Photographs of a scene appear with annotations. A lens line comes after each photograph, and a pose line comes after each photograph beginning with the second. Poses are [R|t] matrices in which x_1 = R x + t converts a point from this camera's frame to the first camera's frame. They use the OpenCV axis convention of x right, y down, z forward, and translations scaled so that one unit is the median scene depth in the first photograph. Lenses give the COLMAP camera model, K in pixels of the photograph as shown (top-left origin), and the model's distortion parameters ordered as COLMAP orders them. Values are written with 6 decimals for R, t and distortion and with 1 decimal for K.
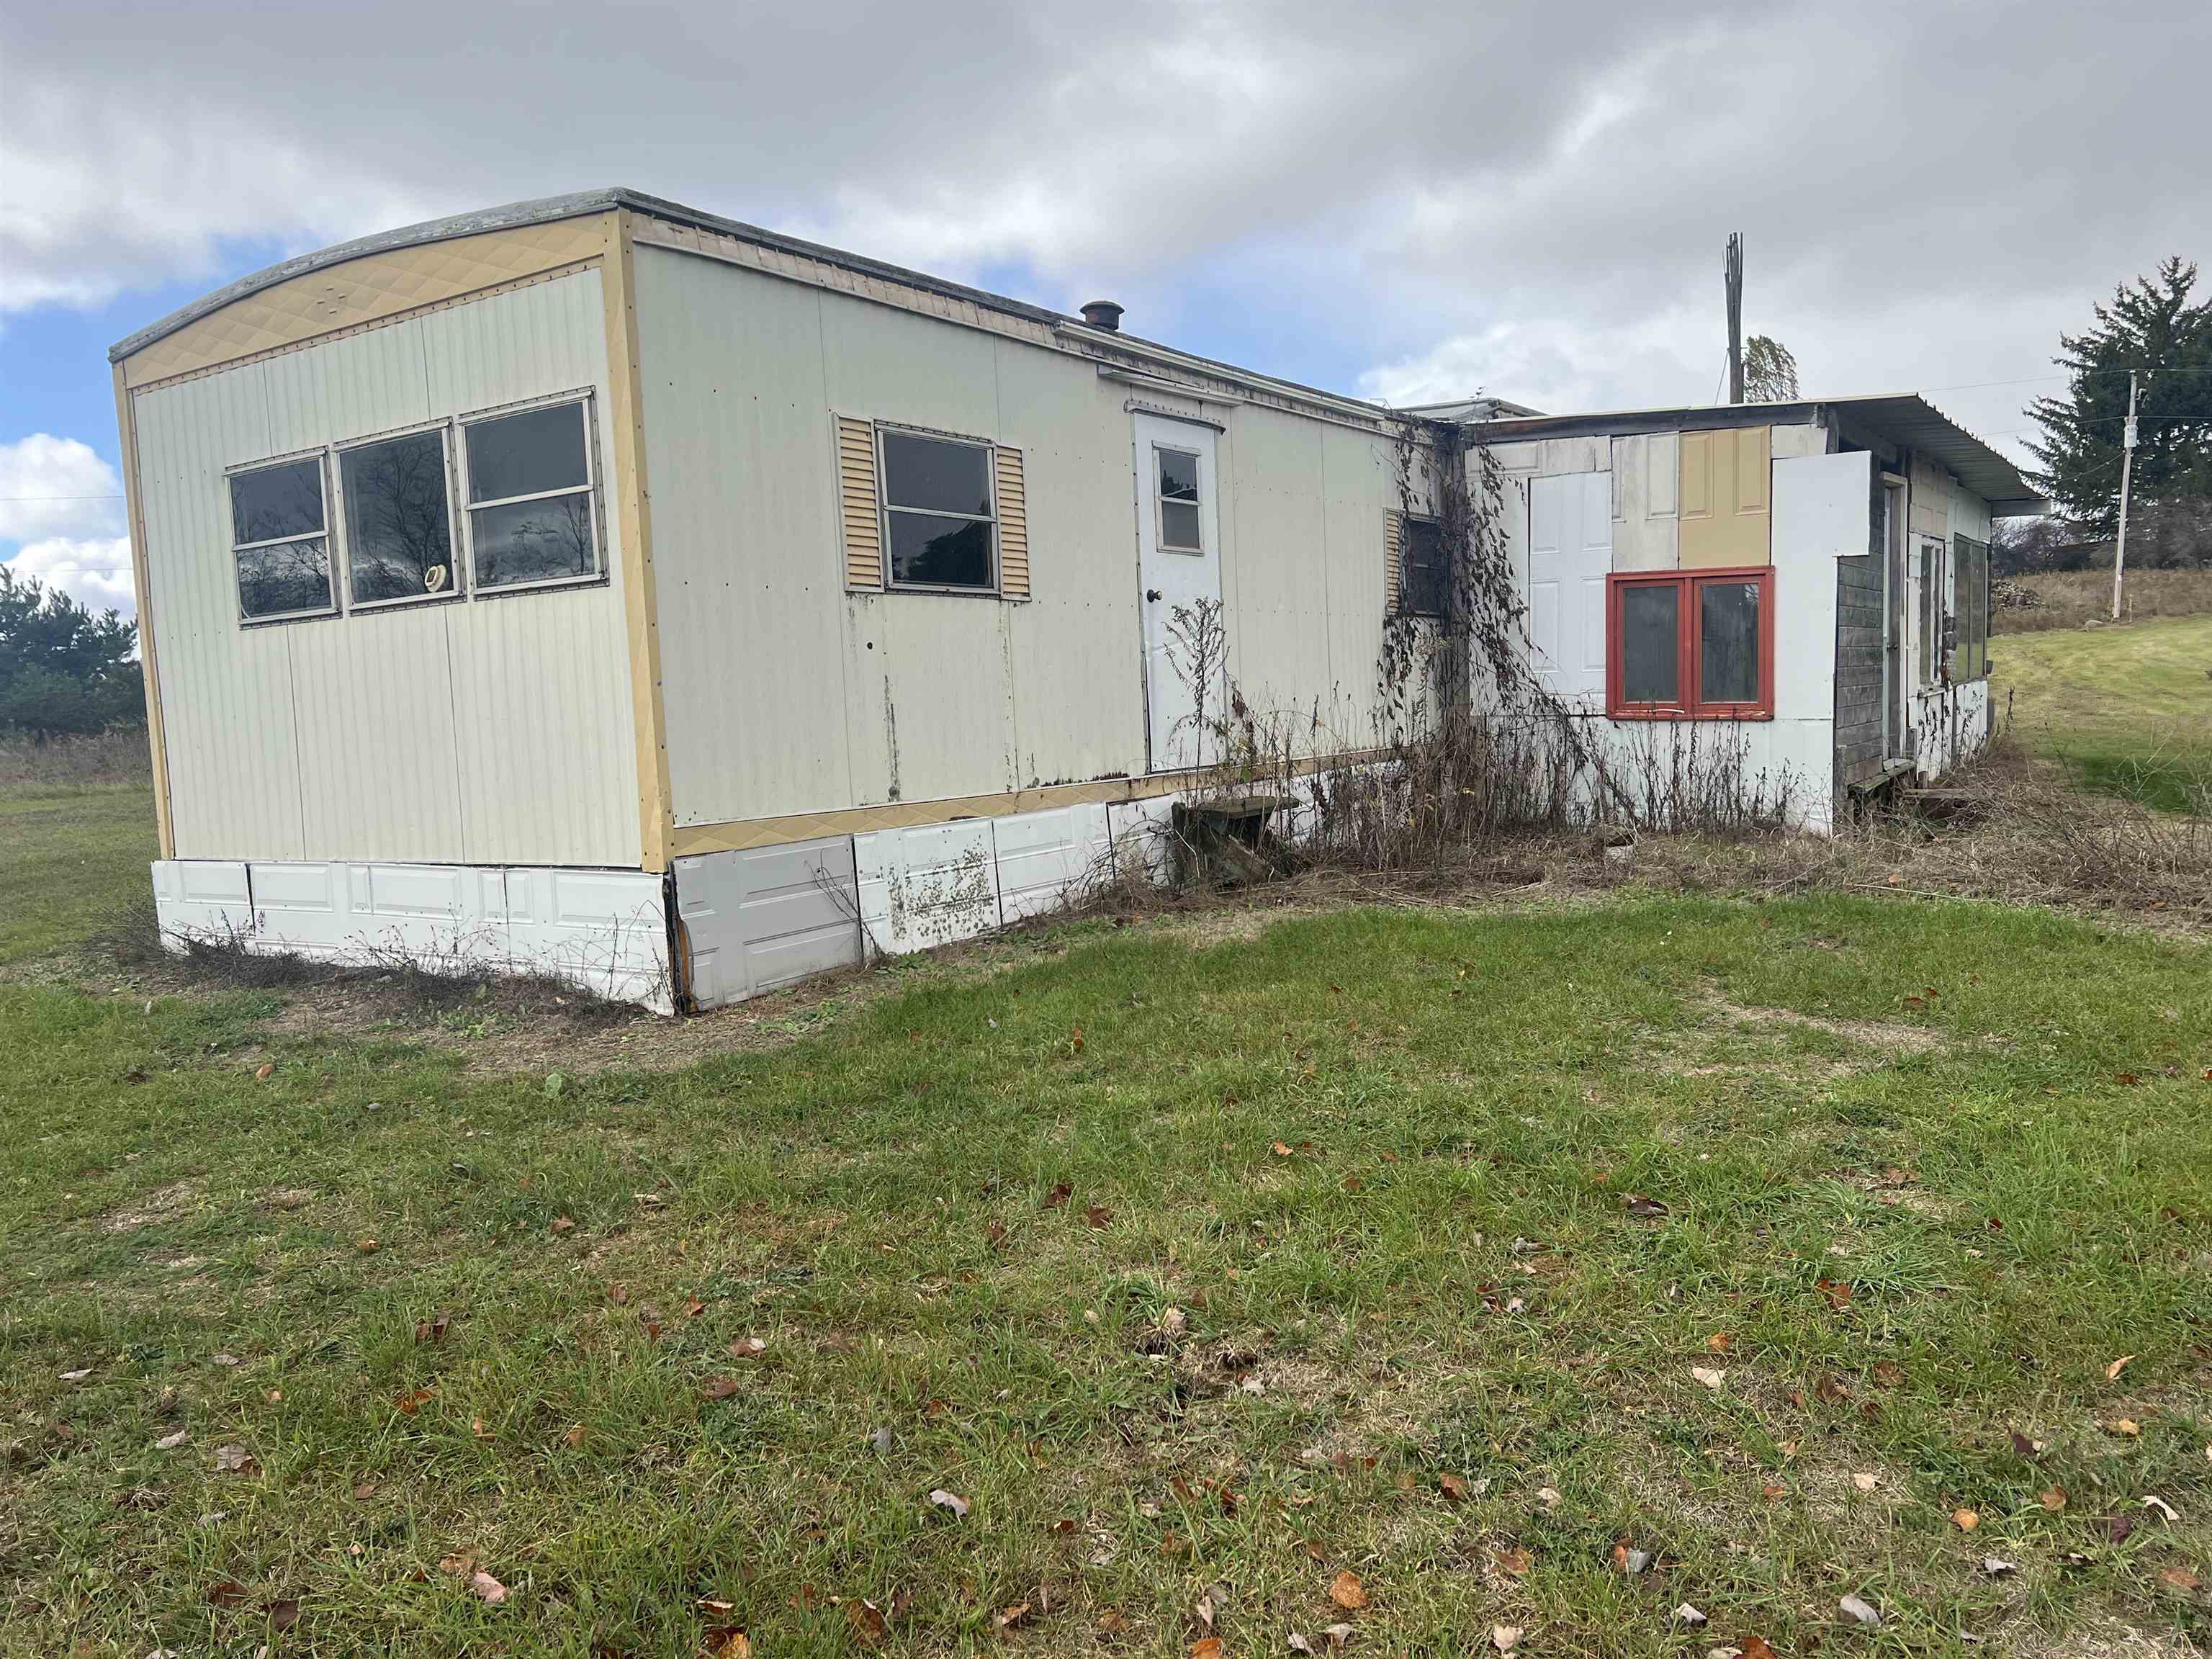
lens RADIAL K [[1690.6, 0, 1103.1], [0, 1690.6, 823.9], [0, 0, 1]] dist [0.014071, 0.003849]
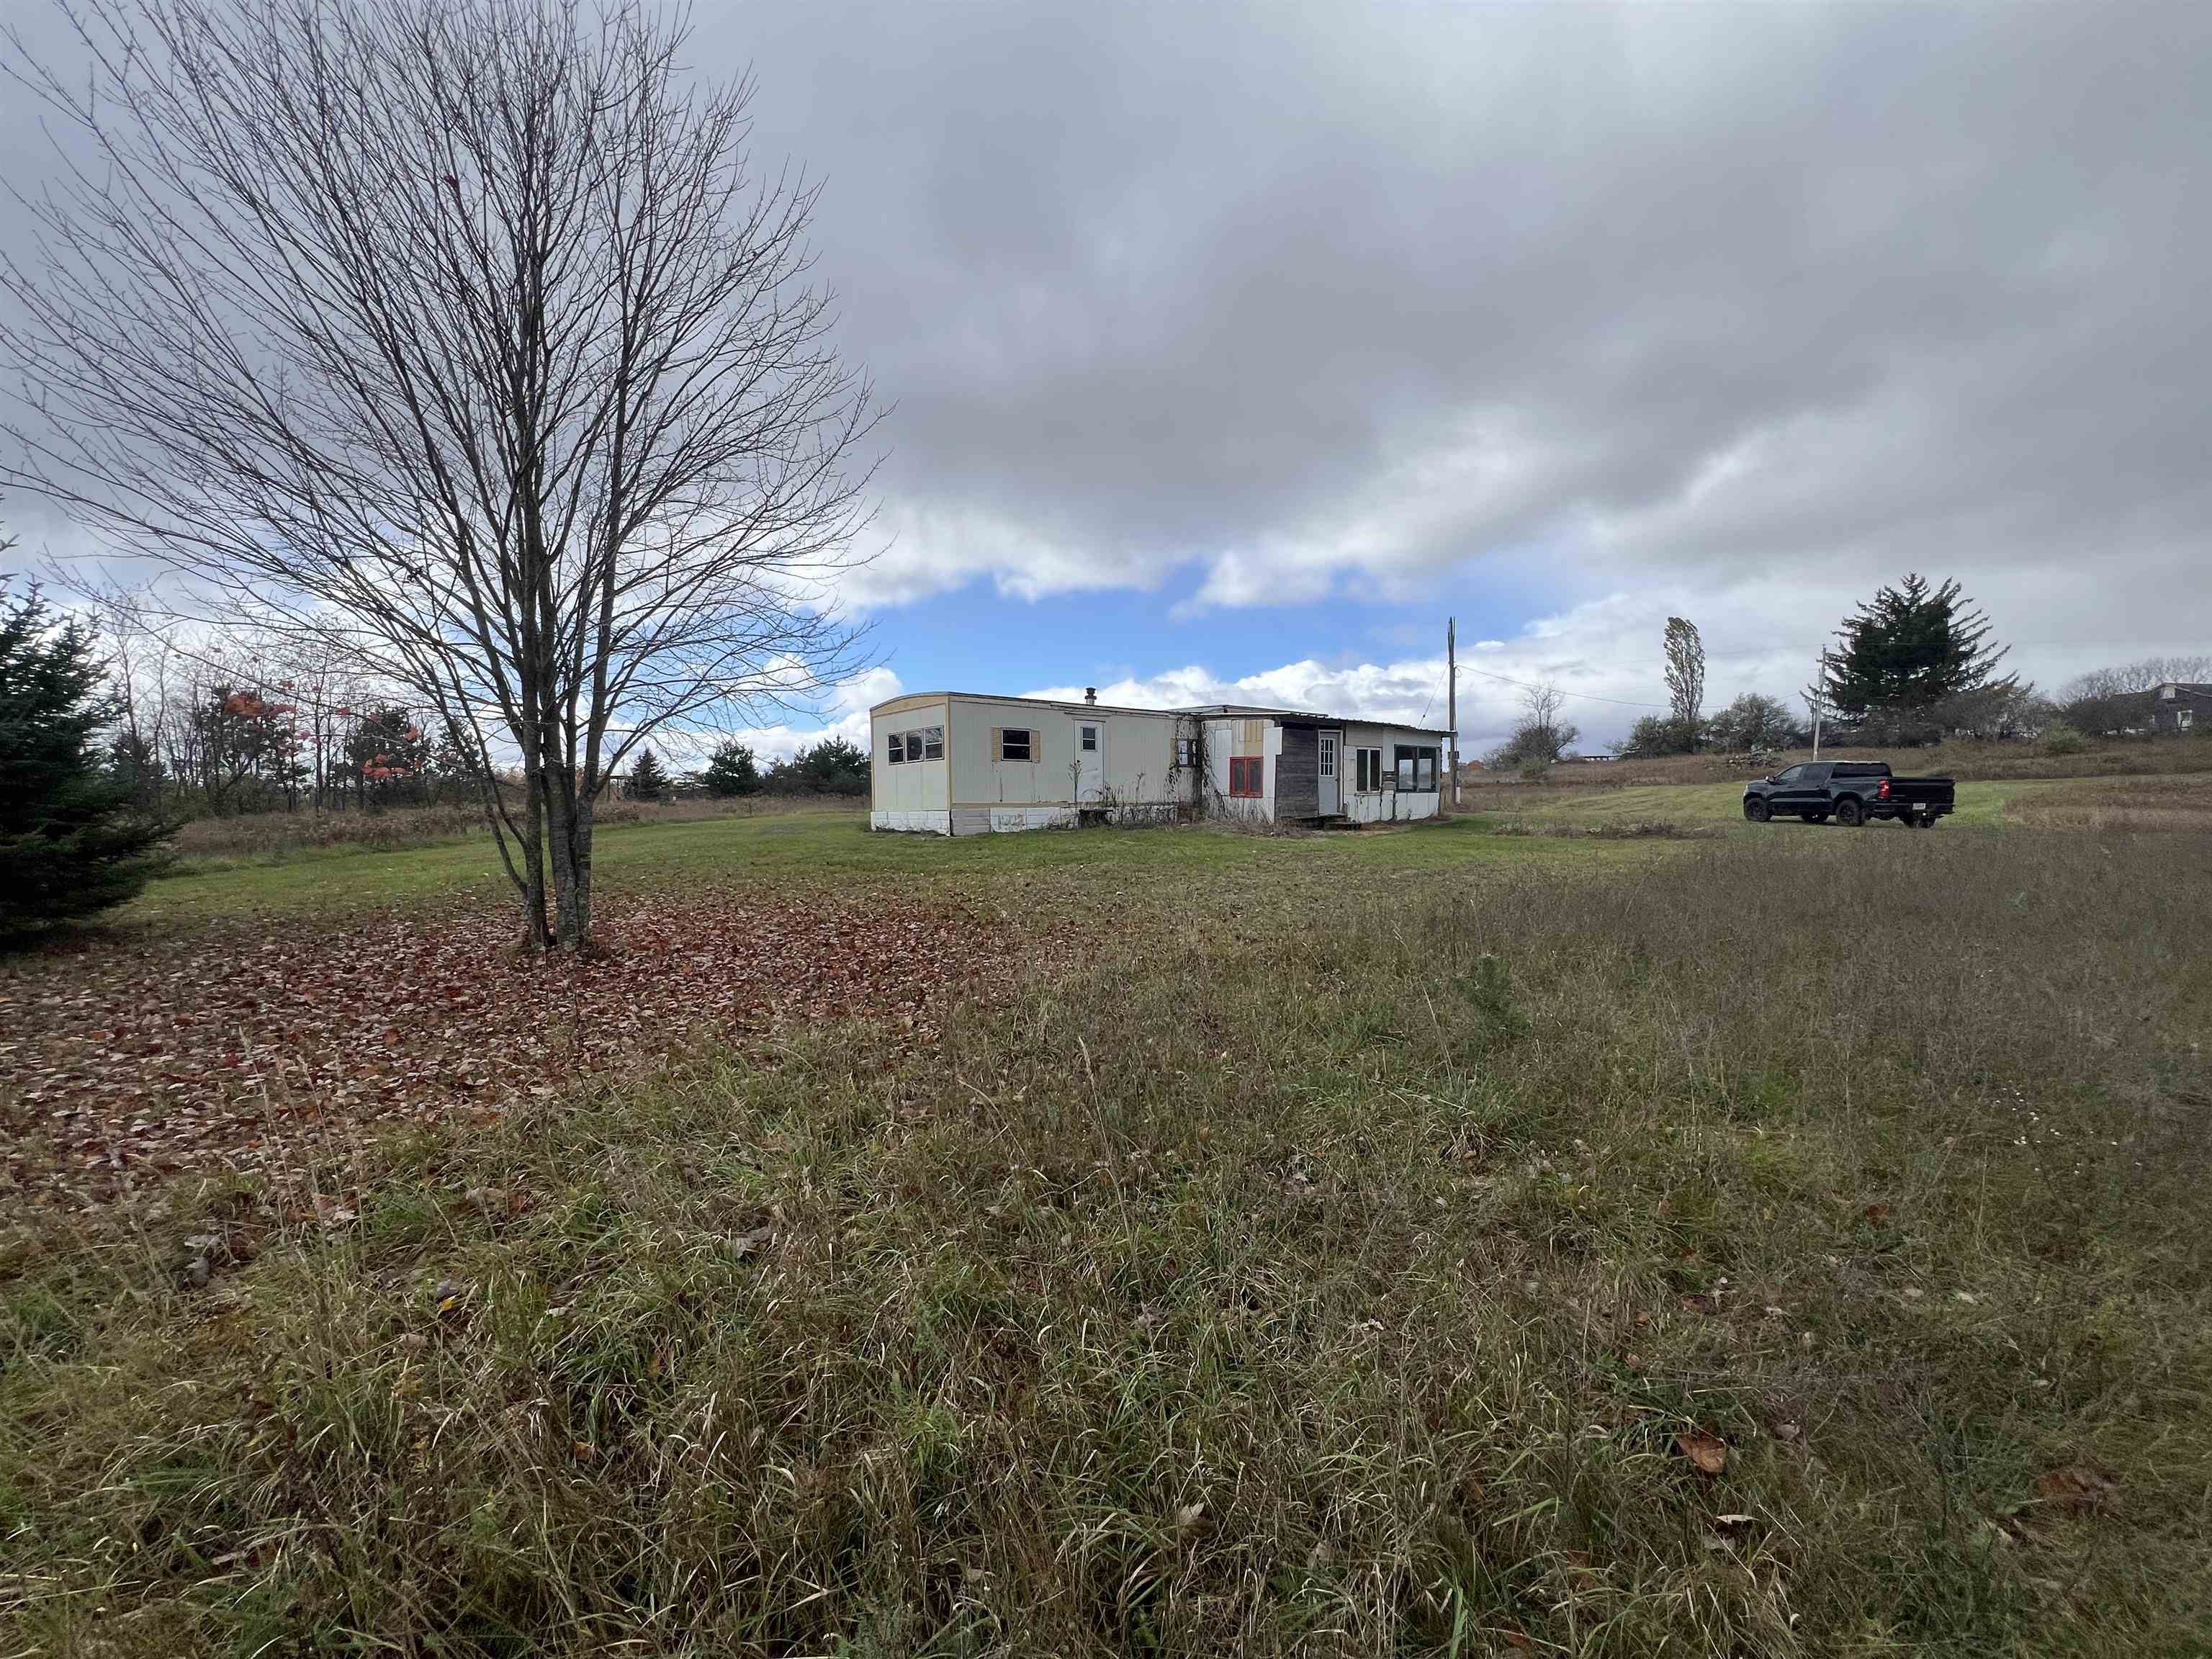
lens RADIAL K [[886.3, 0, 1111.4], [0, 886.3, 832.9], [0, 0, 1]] dist [-0.001756, -0.000203]
pose [[0.965488, 0.041077, -0.257187, 0.768024], [-0.050398, 0.998286, -0.029751, 0.122330], [0.255524, 0.041686, 0.965903, -1.283381]]
